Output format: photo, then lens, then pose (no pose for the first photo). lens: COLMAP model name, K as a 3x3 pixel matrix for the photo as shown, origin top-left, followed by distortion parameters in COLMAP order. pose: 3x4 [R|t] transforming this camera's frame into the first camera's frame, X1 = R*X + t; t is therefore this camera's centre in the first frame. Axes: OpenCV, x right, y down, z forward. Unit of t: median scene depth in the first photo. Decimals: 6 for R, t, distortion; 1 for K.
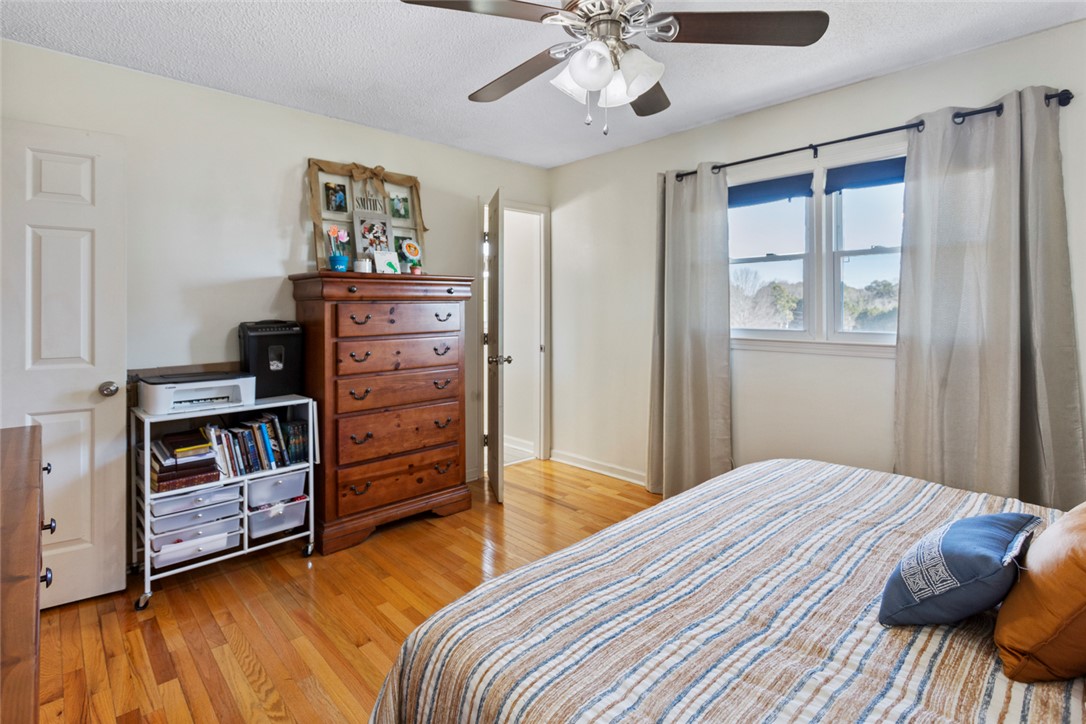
lens RADIAL K [[522.8, 0, 543.4], [0, 522.8, 311.0], [0, 0, 1]] dist [0.002240, 0.000302]
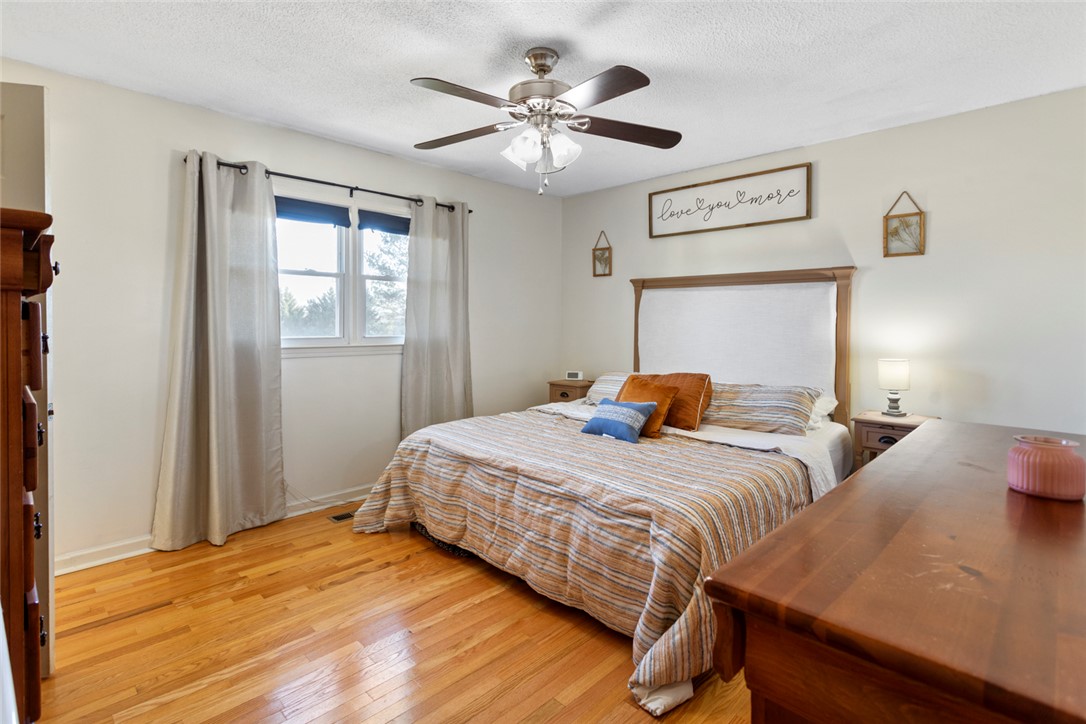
lens RADIAL K [[524.0, 0, 539.4], [0, 524.0, 328.3], [0, 0, 1]] dist [-0.000768, -0.000113]
pose [[-0.023895, -0.014009, 0.999616, -0.721633], [-0.001710, 0.999901, 0.013972, -0.000648], [-0.999713, -0.001376, -0.023916, 0.577217]]
